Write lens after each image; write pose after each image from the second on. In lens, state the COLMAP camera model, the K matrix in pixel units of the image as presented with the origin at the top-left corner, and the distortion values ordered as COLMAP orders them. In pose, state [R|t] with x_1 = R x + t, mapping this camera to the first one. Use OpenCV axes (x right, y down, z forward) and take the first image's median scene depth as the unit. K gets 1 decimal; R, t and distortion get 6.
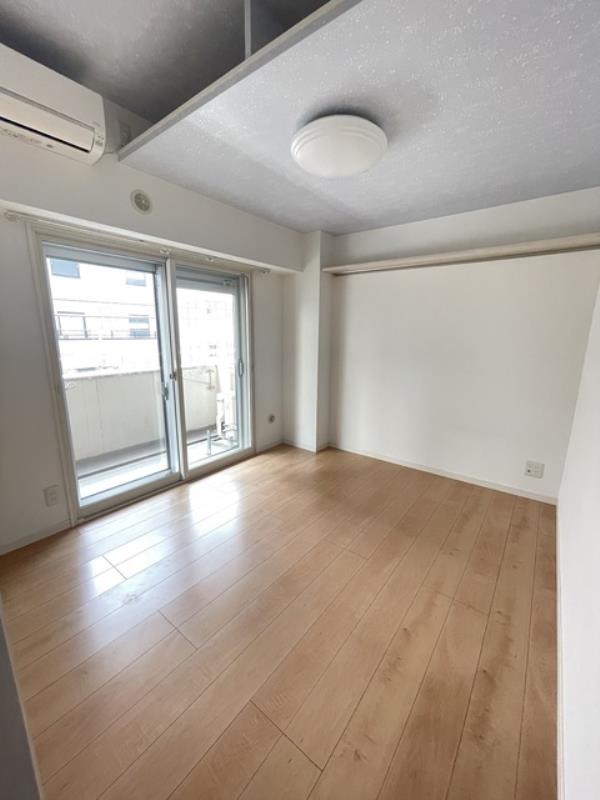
lens RADIAL K [[323.7, 0, 300.0], [0, 323.7, 400.0], [0, 0, 1]] dist [0.001047, -0.000490]
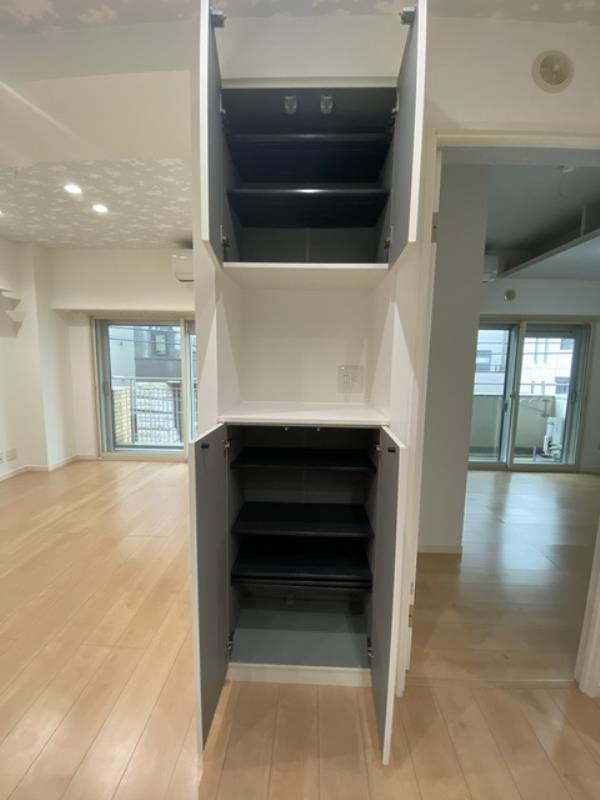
lens RADIAL K [[334.7, 0, 300.0], [0, 334.7, 400.0], [0, 0, 1]] dist [-0.002309, -0.000202]
pose [[0.591310, 0.094957, -0.800835, 0.203812], [-0.178459, 0.983831, -0.015113, 0.106454], [0.786451, 0.151853, 0.598695, -0.532077]]
